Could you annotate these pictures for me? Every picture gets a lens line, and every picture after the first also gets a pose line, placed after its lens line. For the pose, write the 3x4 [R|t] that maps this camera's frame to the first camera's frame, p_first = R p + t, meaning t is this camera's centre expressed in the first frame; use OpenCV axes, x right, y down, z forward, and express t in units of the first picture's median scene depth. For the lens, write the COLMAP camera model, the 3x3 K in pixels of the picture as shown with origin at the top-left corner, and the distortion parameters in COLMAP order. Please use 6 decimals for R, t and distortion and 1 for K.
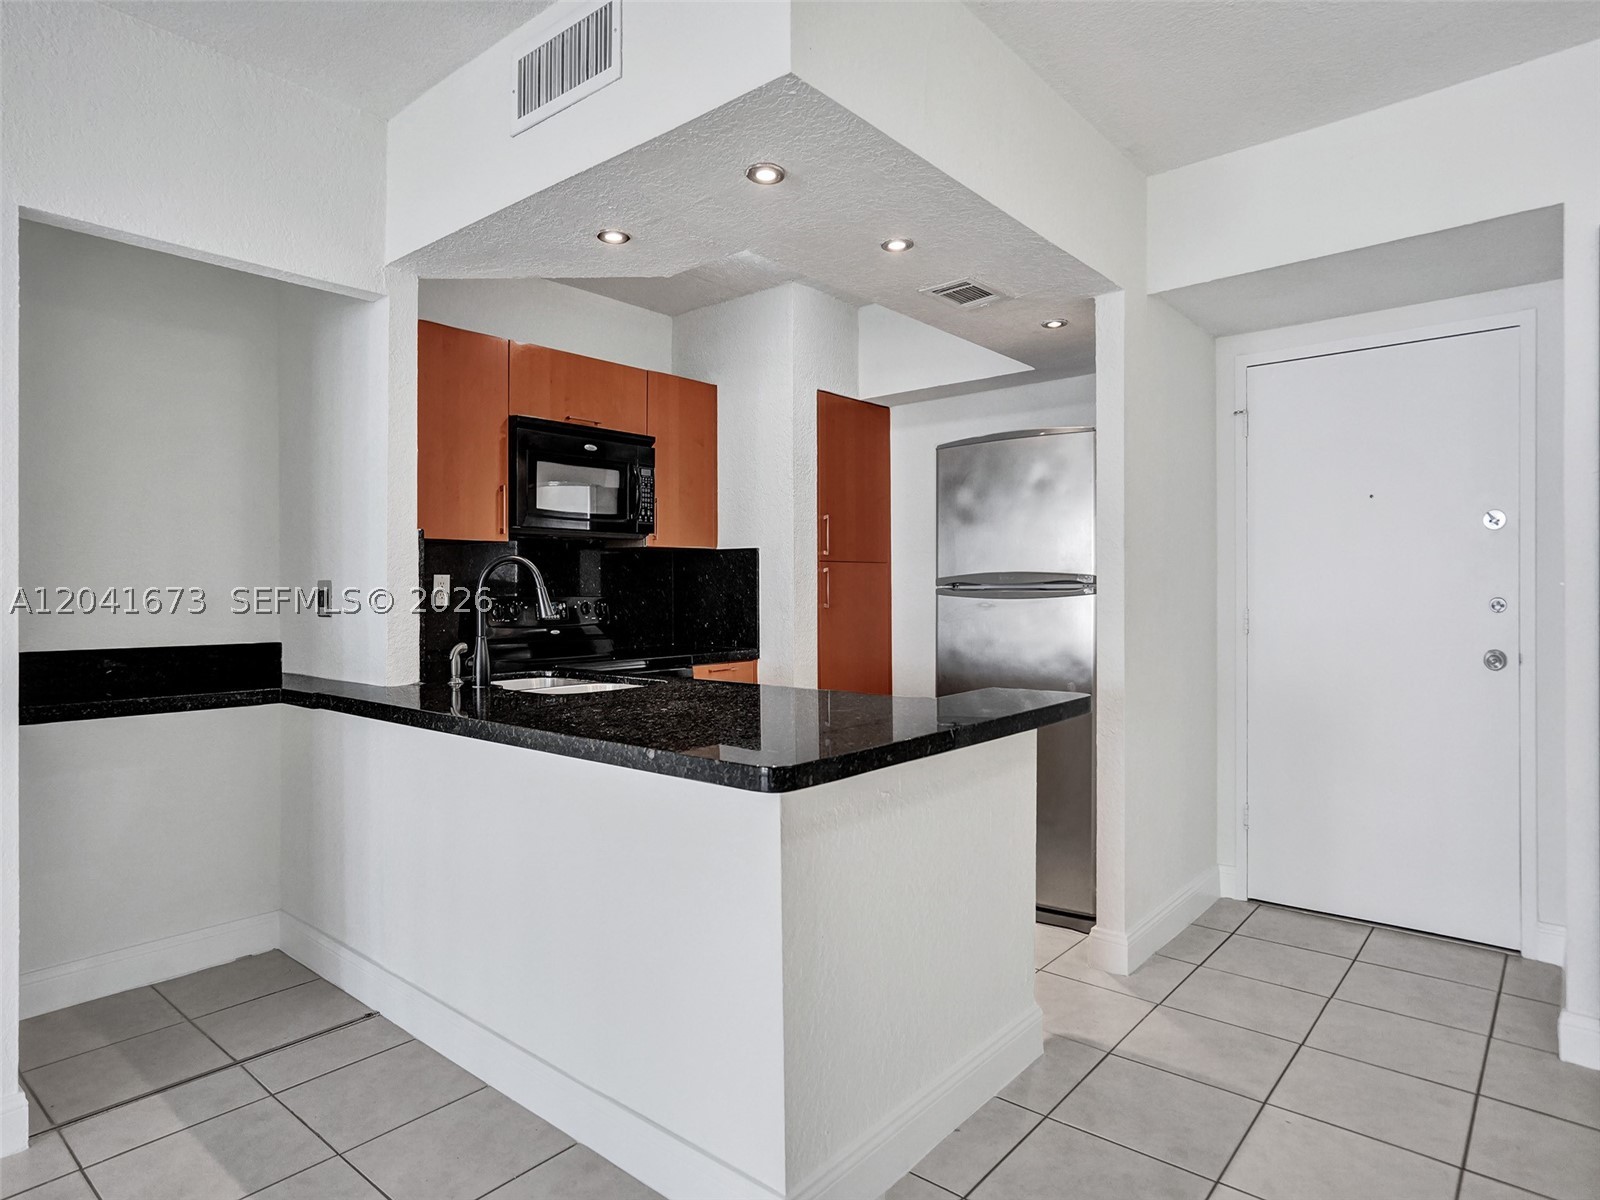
lens RADIAL K [[926.5, 0, 794.7], [0, 926.5, 595.6], [0, 0, 1]] dist [0.000292, 0.005252]
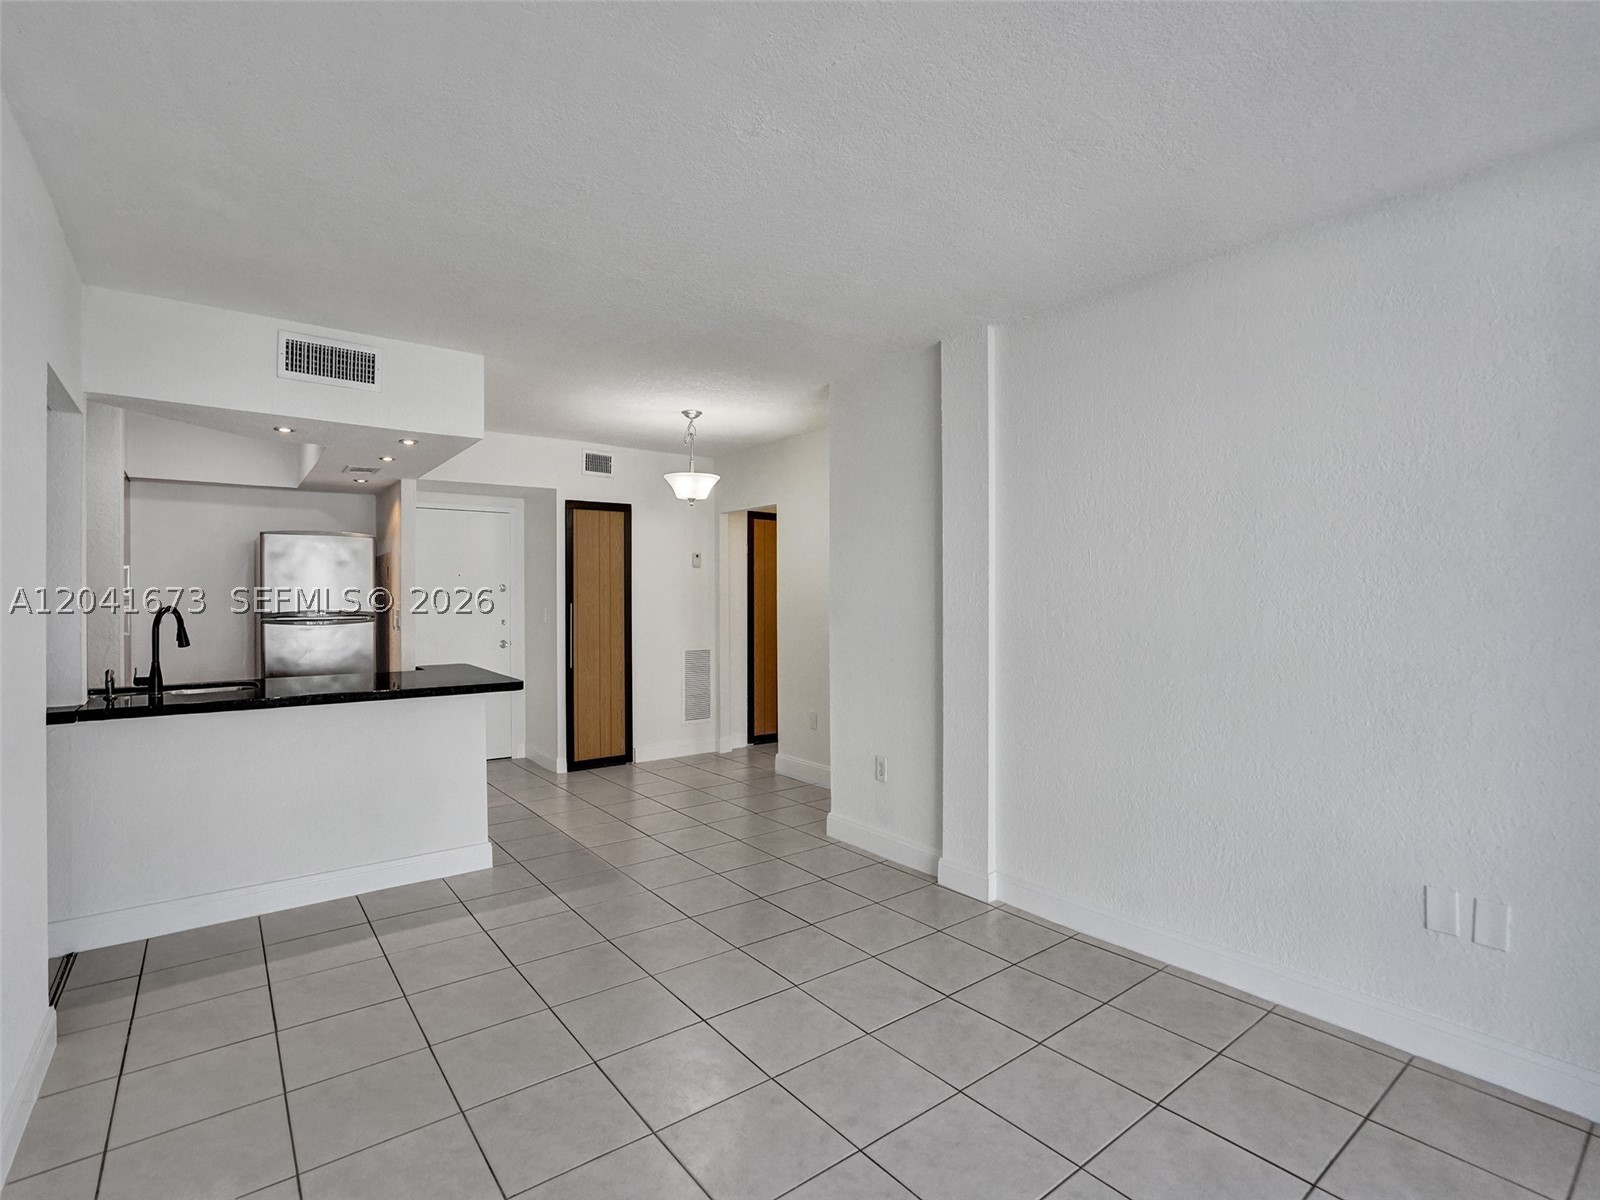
lens RADIAL K [[795.0, 0, 790.7], [0, 795.0, 591.8], [0, 0, 1]] dist [-0.010762, 0.001336]
pose [[0.213661, 0.013312, 0.976817, -0.919165], [0.011041, 0.999810, -0.016041, -0.022786], [-0.976846, 0.014212, 0.213473, -0.177813]]
